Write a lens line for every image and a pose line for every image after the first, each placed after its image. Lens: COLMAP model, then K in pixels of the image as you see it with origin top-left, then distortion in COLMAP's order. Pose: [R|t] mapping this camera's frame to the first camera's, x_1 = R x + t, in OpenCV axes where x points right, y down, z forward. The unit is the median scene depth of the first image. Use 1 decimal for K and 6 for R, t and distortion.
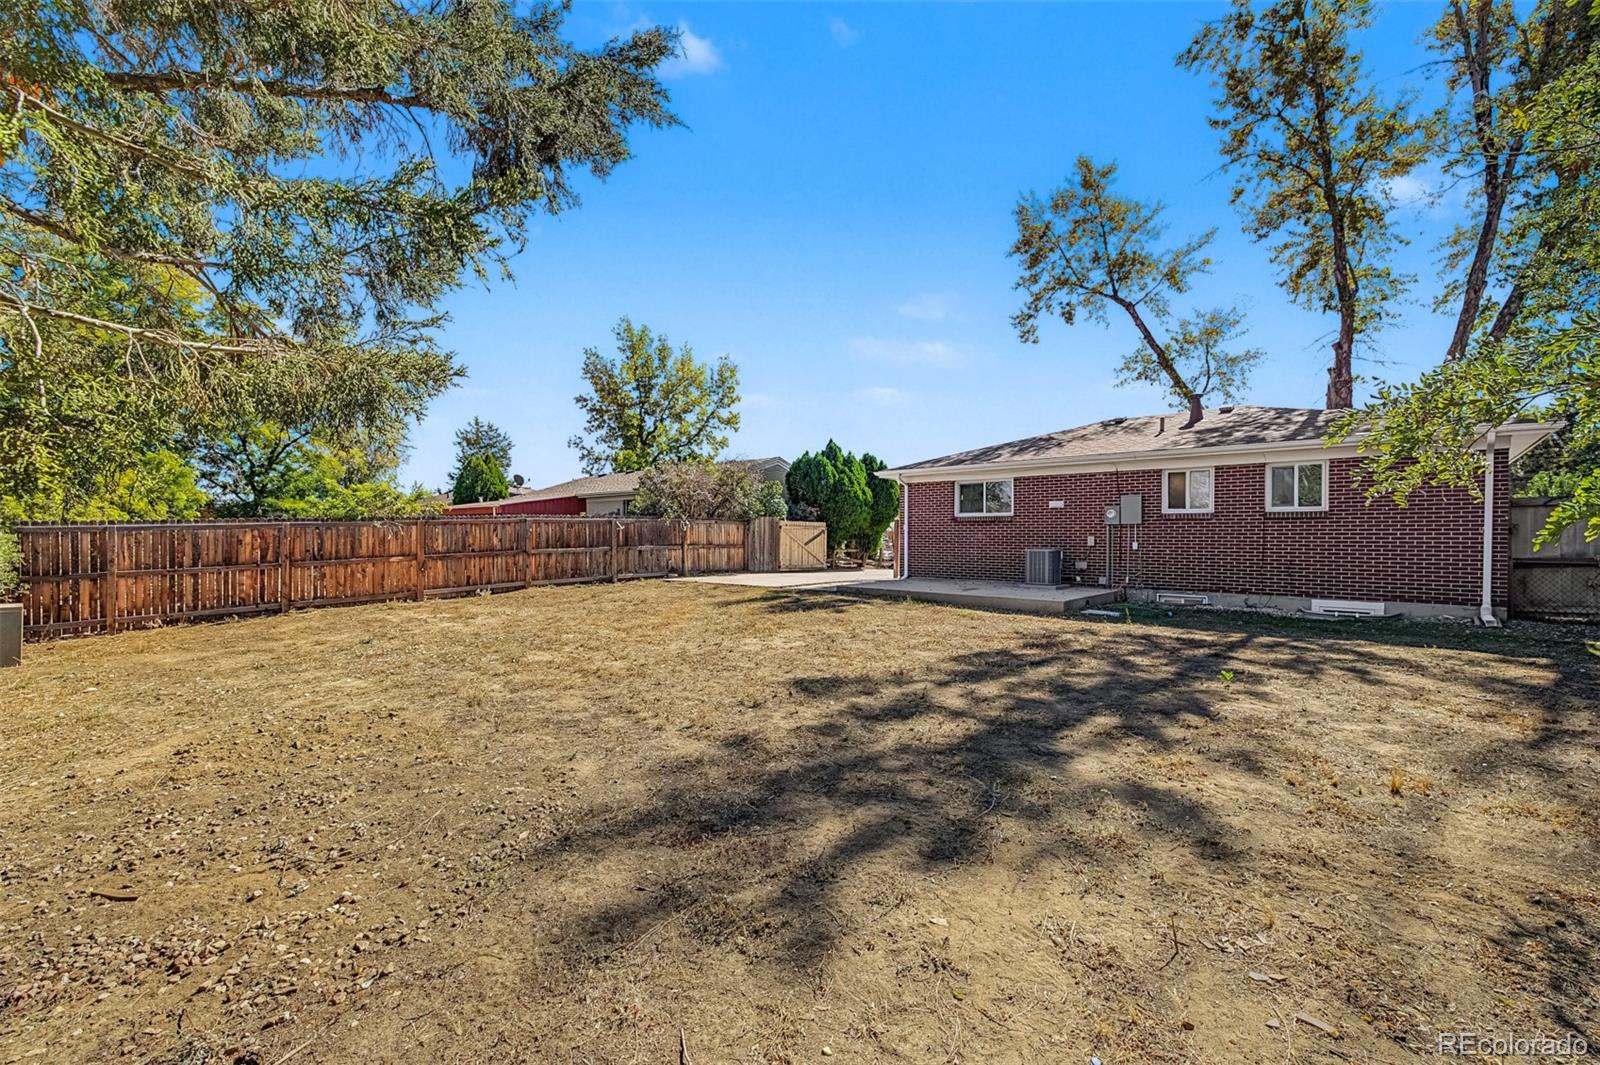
lens RADIAL K [[686.2, 0, 798.1], [0, 686.2, 533.9], [0, 0, 1]] dist [0.008374, -0.002039]
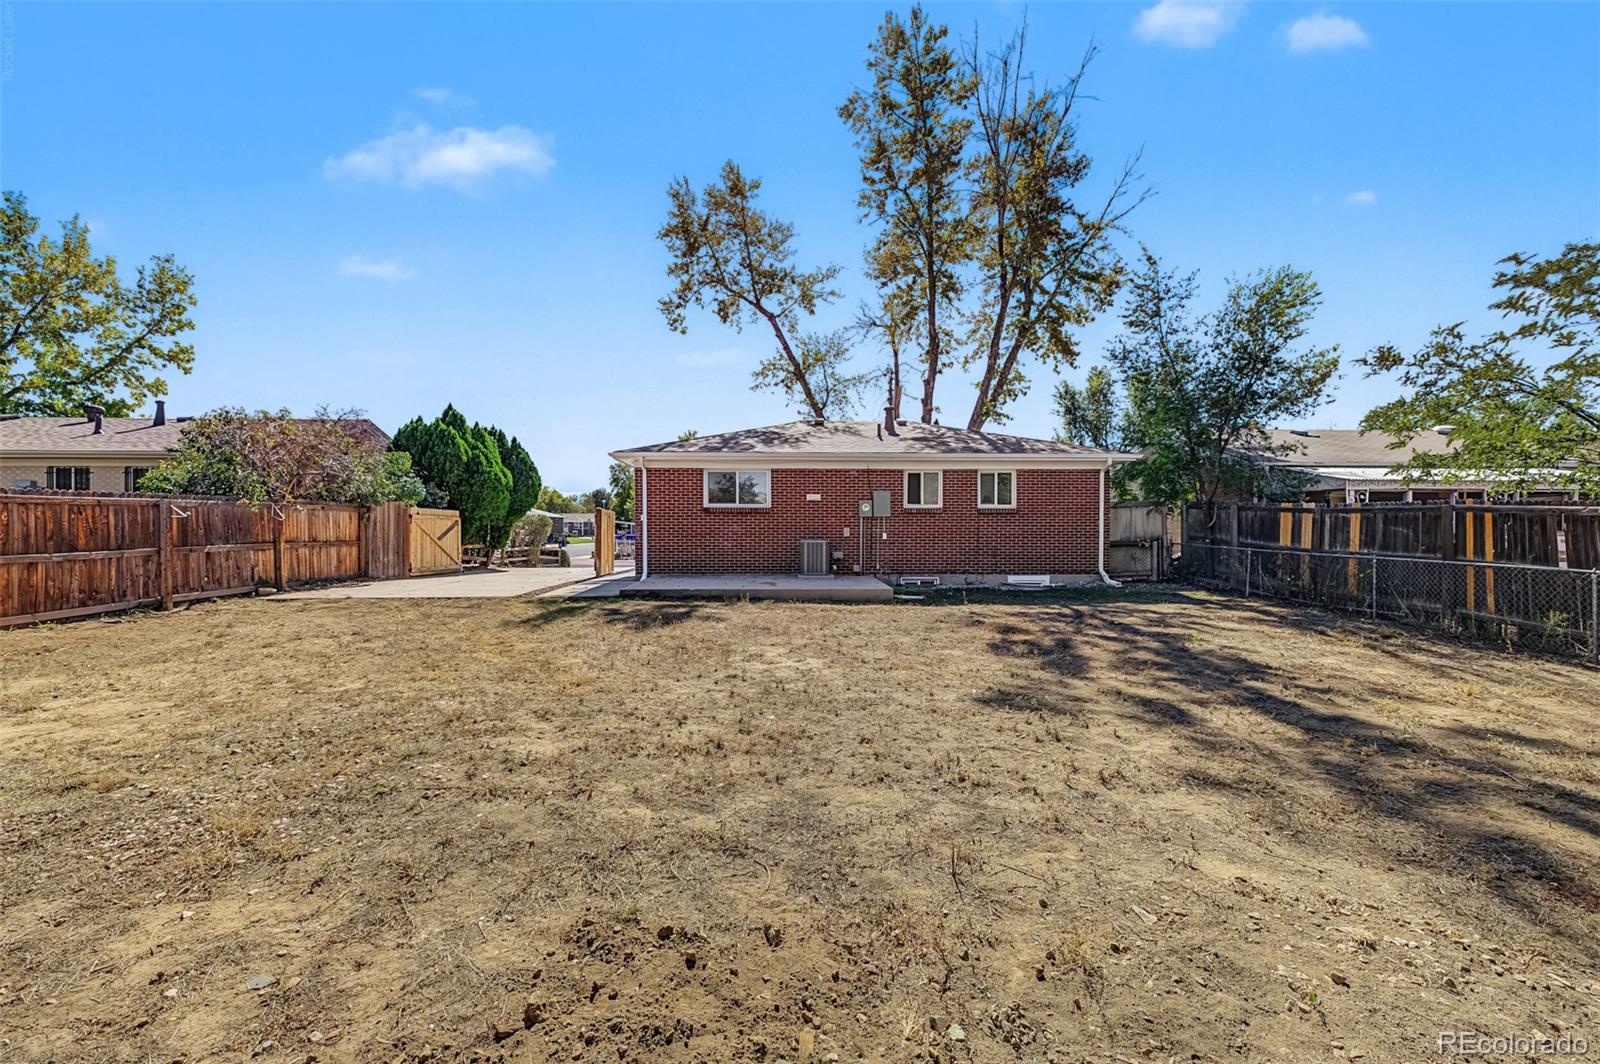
lens RADIAL K [[686.2, 0, 812.6], [0, 686.2, 531.2], [0, 0, 1]] dist [0.008374, -0.002039]
pose [[0.721986, -0.004621, 0.691892, -0.232153], [-0.000396, 0.999975, 0.007092, 0.000673], [-0.691907, -0.005394, 0.721966, 0.173824]]
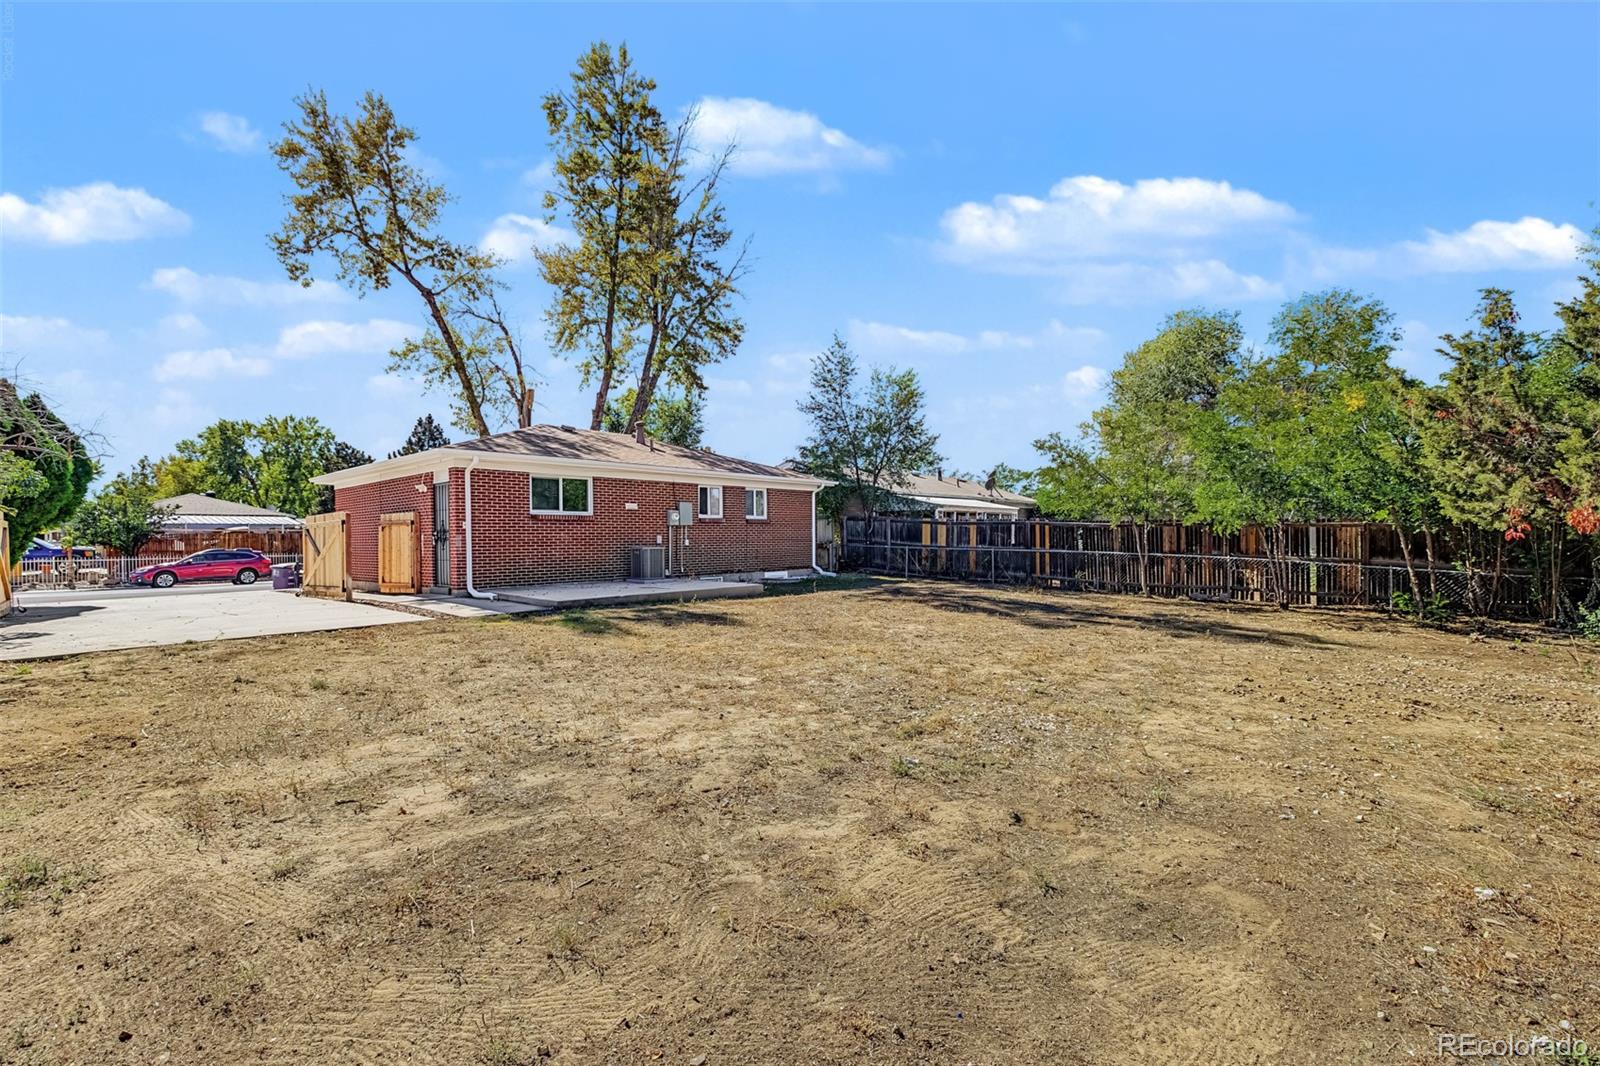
lens RADIAL K [[686.2, 0, 825.5], [0, 686.2, 533.6], [0, 0, 1]] dist [0.008374, -0.002039]
pose [[-0.014453, -0.002396, 0.999893, -0.489980], [0.002794, 0.999993, 0.002437, -0.000866], [-0.999892, 0.002829, -0.014446, 0.482775]]
